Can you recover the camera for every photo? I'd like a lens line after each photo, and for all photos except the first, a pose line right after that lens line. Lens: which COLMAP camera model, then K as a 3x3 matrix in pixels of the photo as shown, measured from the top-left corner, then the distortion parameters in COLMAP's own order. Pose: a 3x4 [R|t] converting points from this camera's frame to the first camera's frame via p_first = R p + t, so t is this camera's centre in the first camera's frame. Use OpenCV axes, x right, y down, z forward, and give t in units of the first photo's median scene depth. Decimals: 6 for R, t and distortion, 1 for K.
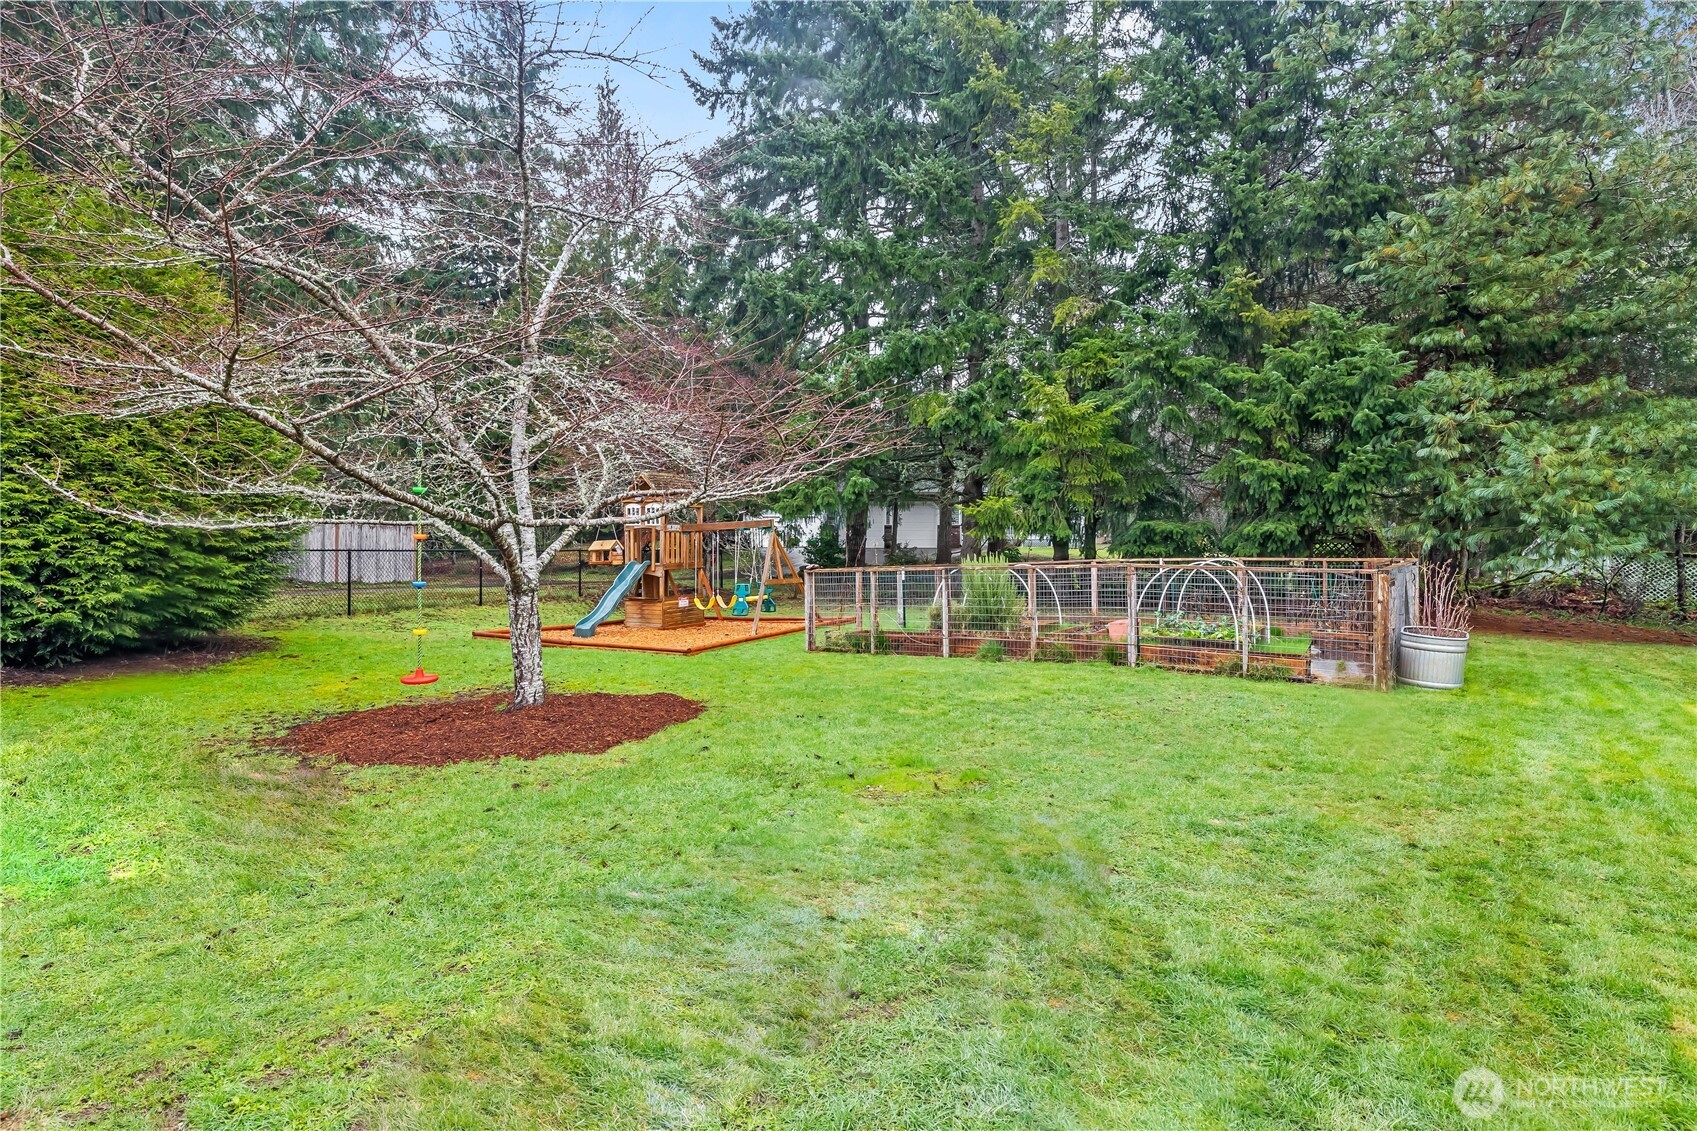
lens RADIAL K [[922.5, 0, 848.5], [0, 922.5, 565.5], [0, 0, 1]] dist [-0.000154, -0.000380]
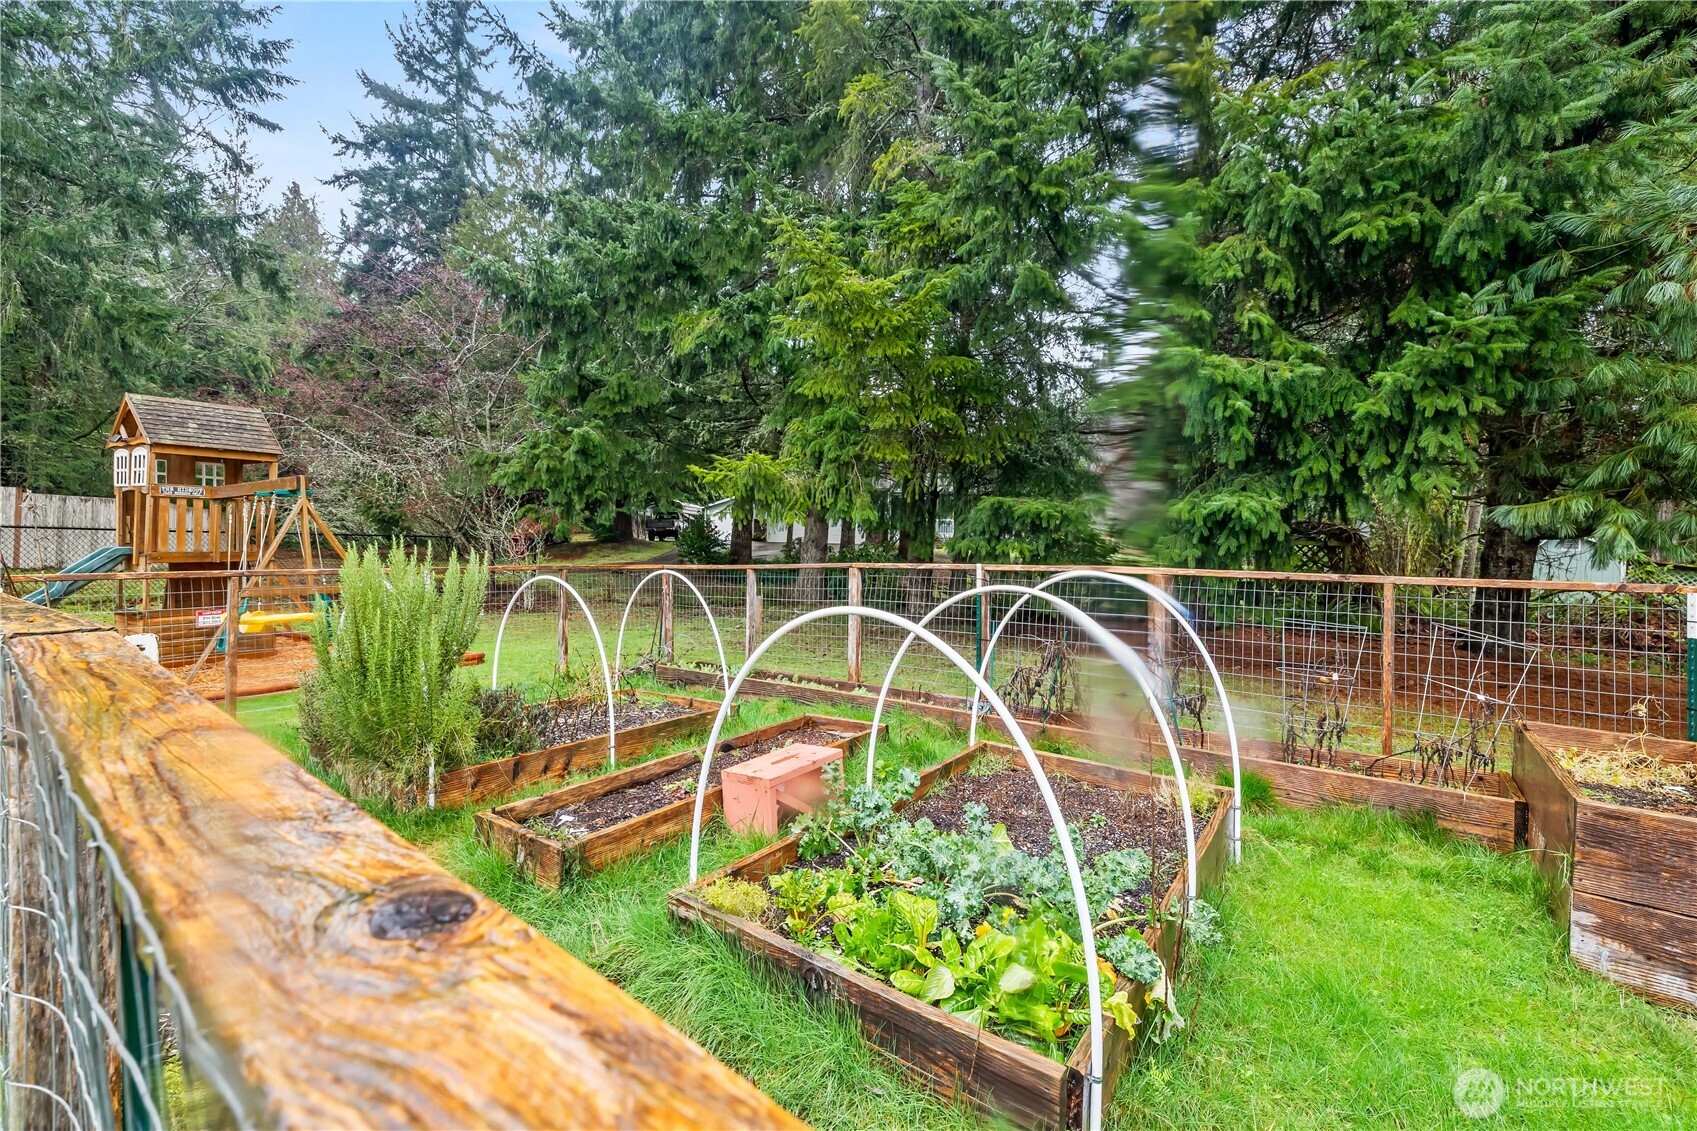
lens RADIAL K [[711.3, 0, 848.5], [0, 711.3, 565.5], [0, 0, 1]] dist [-0.001620, -0.000175]
pose [[0.998697, 0.023052, -0.045522, 0.259265], [-0.022735, 0.999714, 0.007458, -0.007089], [0.045681, -0.006413, 0.998936, 0.577131]]
